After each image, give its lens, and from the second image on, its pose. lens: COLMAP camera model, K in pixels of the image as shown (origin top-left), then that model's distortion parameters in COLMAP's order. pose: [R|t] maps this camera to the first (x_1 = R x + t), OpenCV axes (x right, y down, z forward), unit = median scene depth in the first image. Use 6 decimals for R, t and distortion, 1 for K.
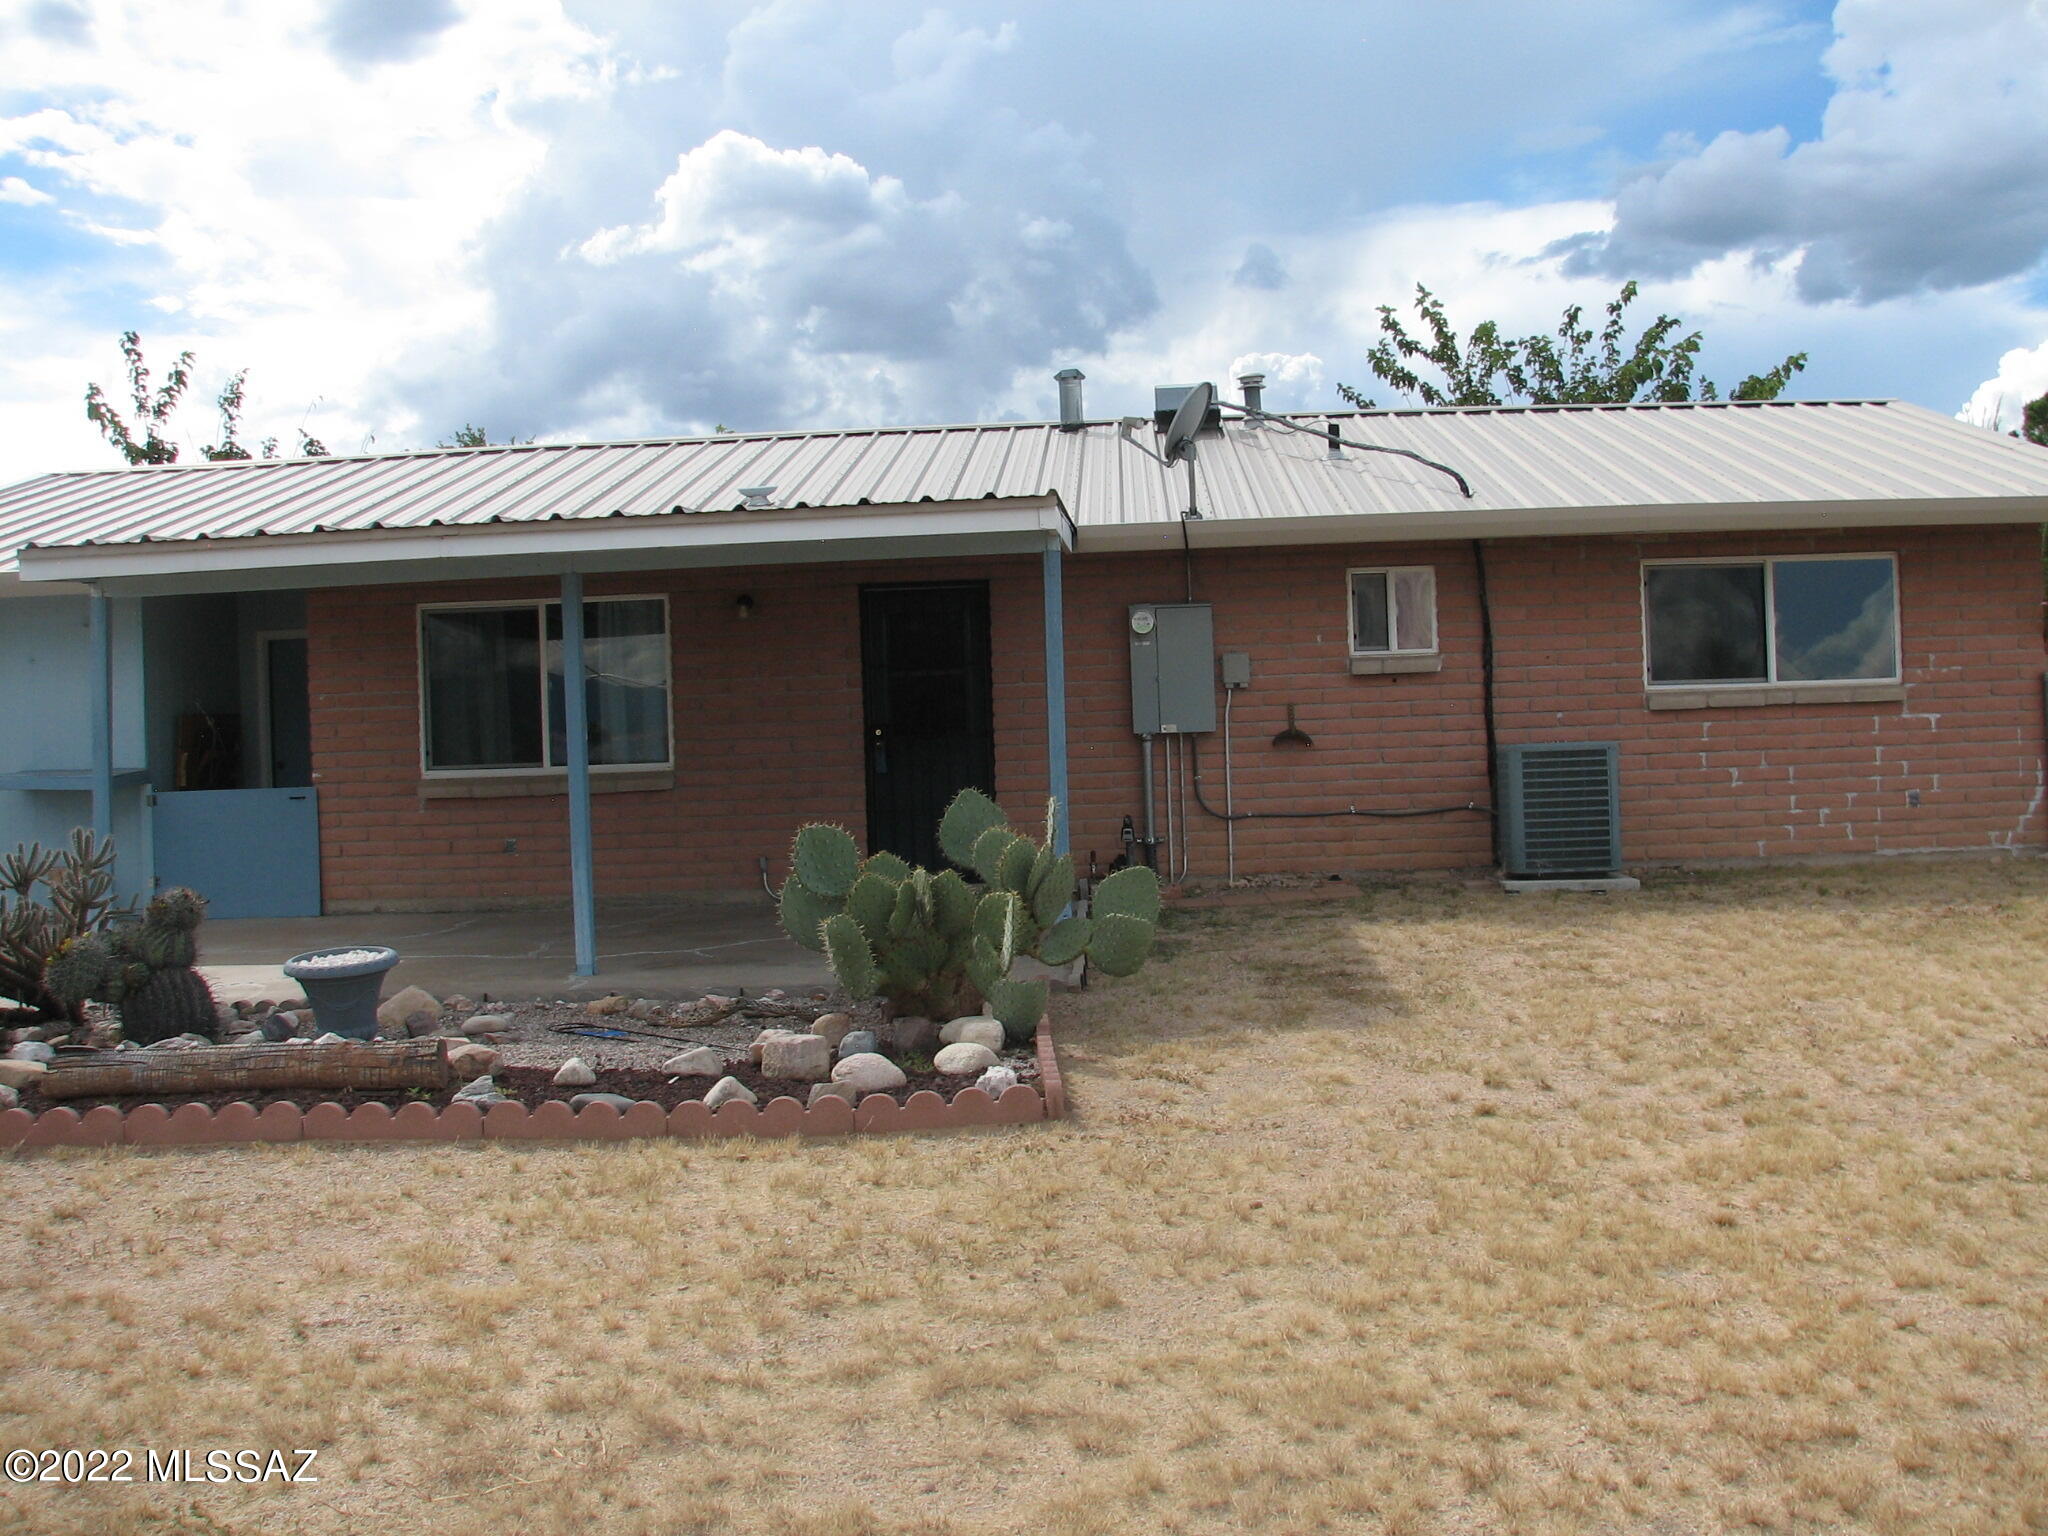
lens RADIAL K [[2215.7, 0, 1030.0], [0, 2215.7, 752.1], [0, 0, 1]] dist [-0.117647, 0.000000]
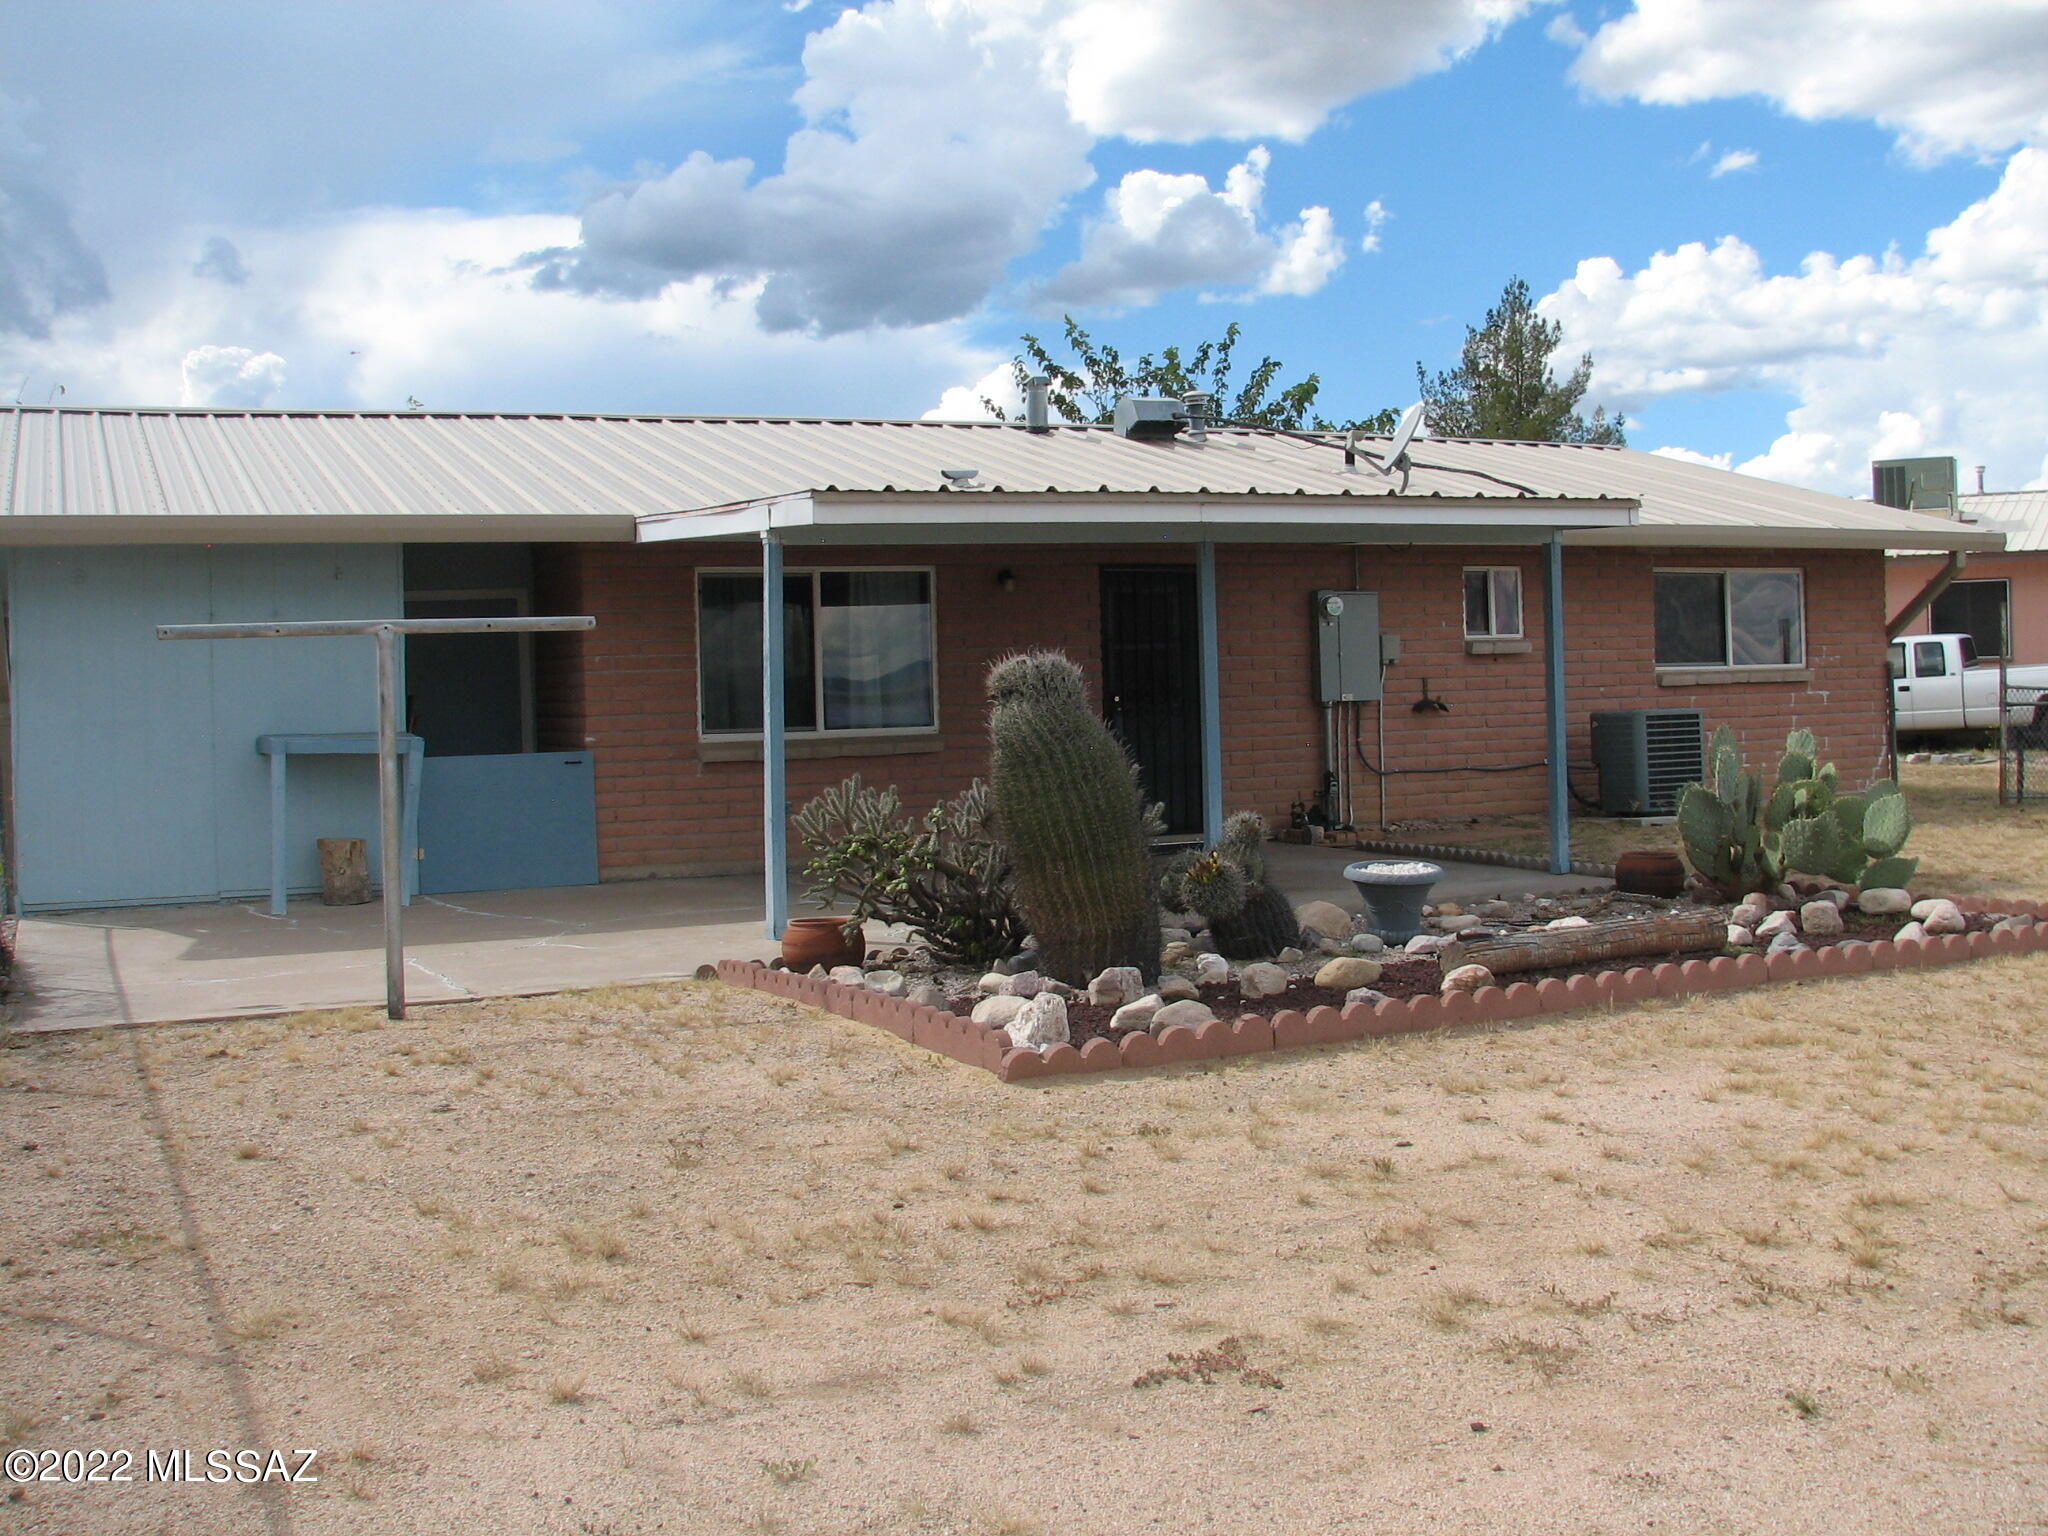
lens RADIAL K [[2215.7, 0, 1010.4], [0, 2215.7, 747.9], [0, 0, 1]] dist [-0.117647, 0.000000]
pose [[0.887277, -0.002061, 0.461233, -0.614331], [0.004860, 0.999976, -0.004881, 0.020331], [-0.461212, 0.006573, 0.887265, 0.044177]]
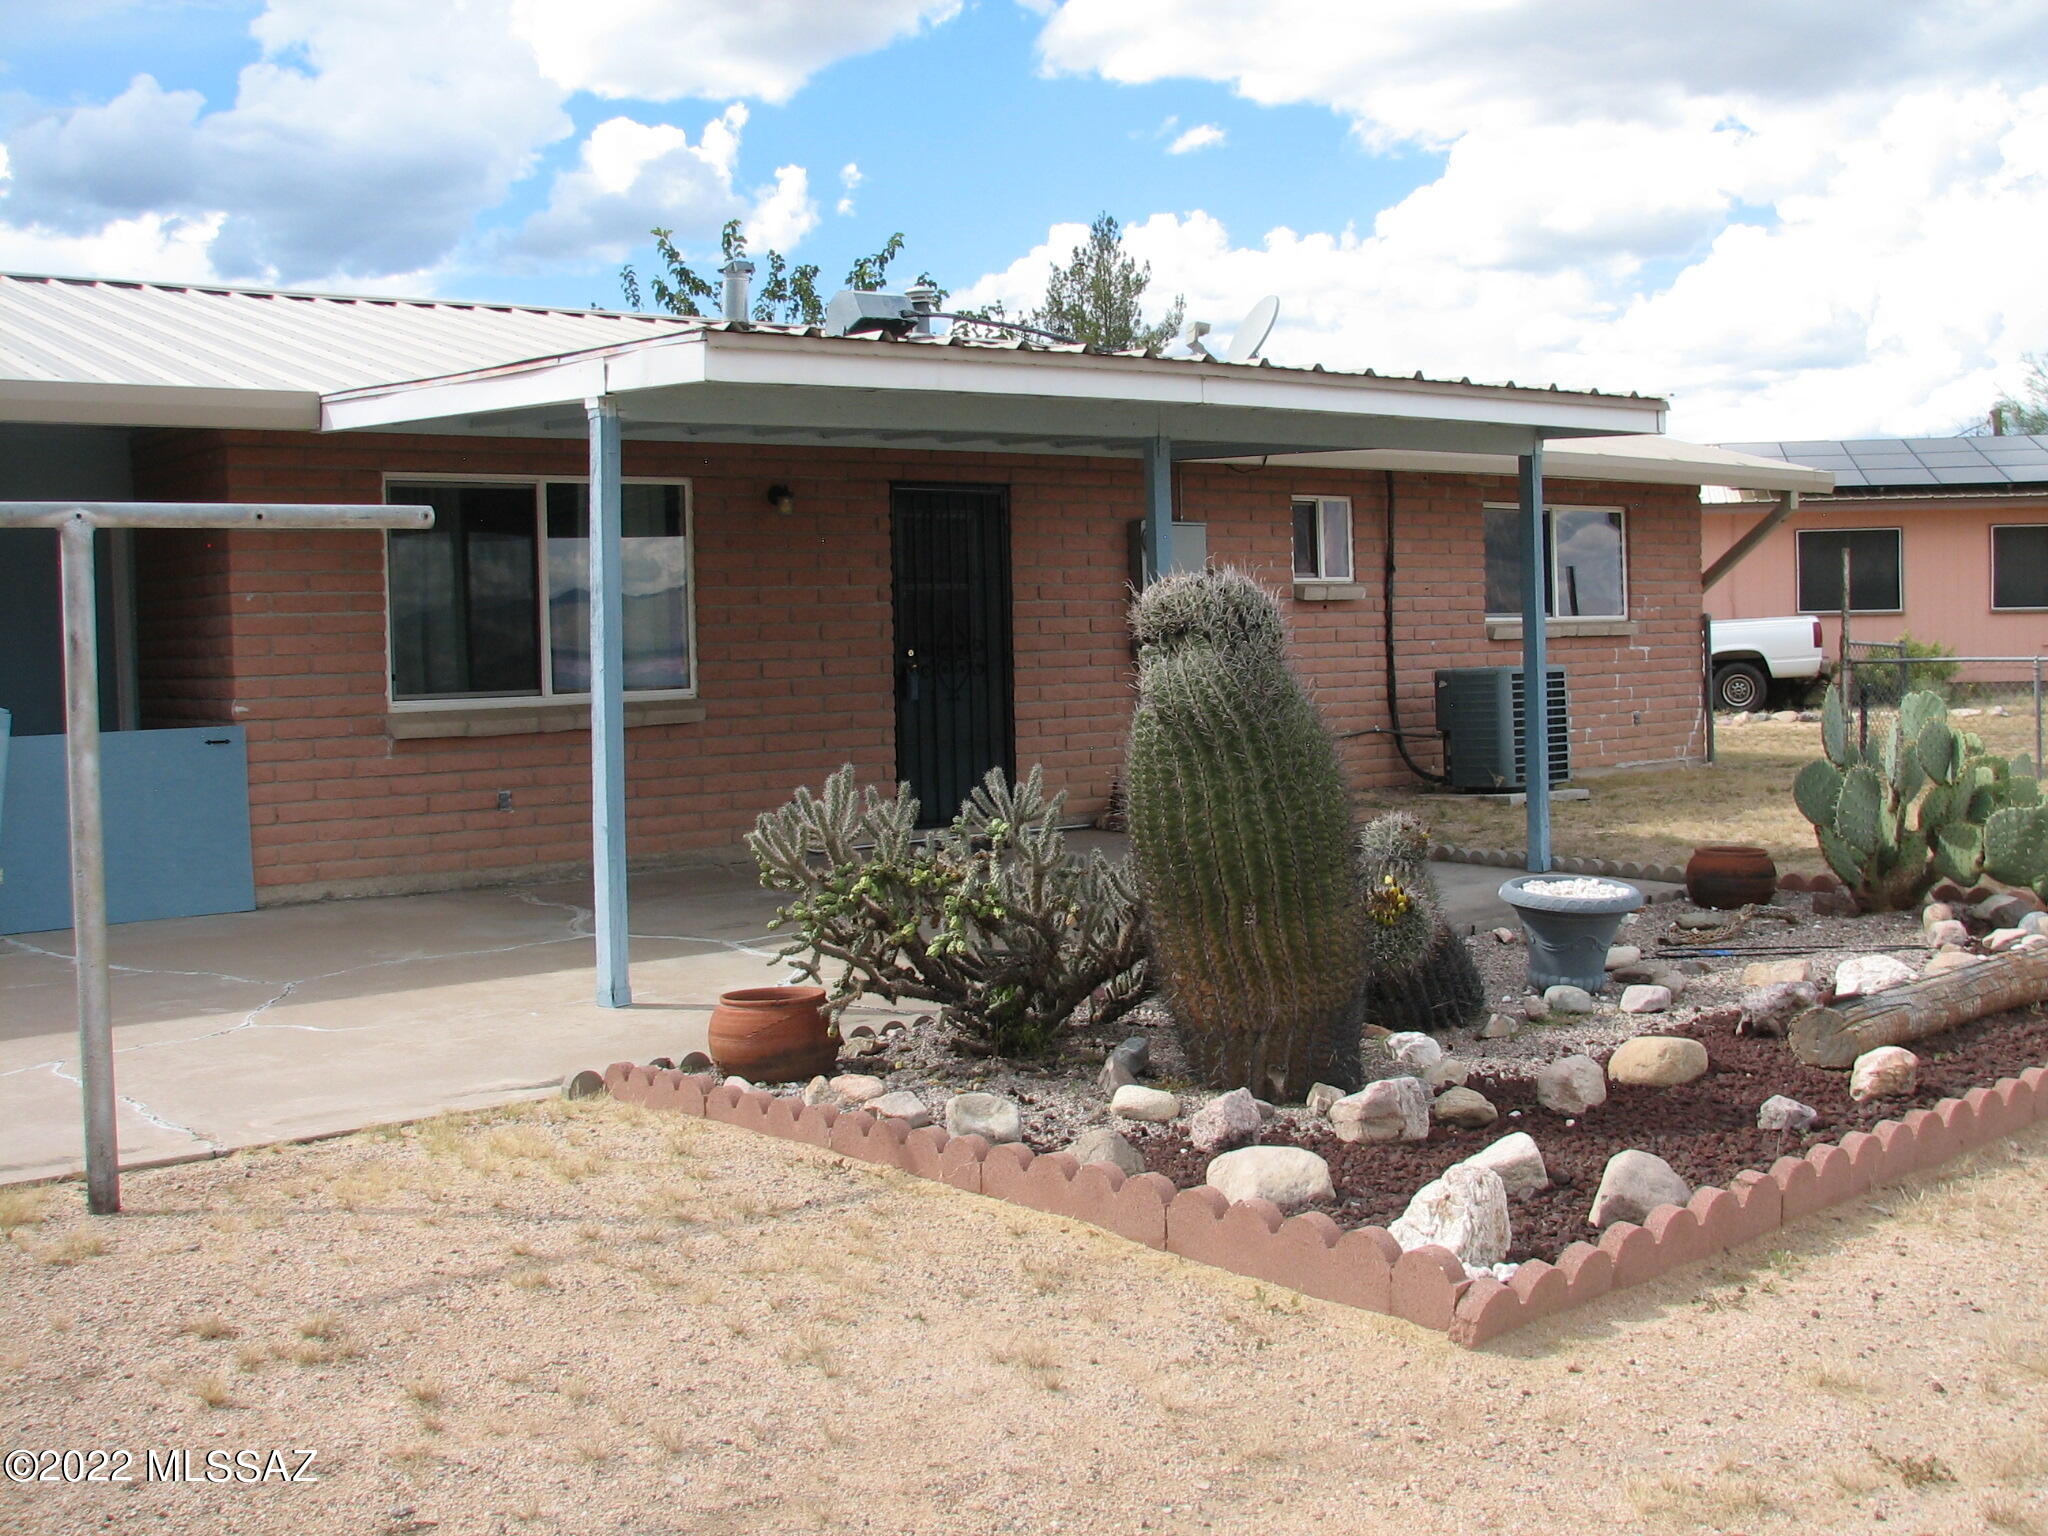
lens RADIAL K [[2215.7, 0, 1018.4], [0, 2215.7, 754.3], [0, 0, 1]] dist [-0.117647, 0.000000]
pose [[0.751196, -0.019710, 0.659784, -0.600320], [0.011241, 0.999791, 0.017069, 0.016030], [-0.659983, -0.005405, 0.751261, 0.314991]]
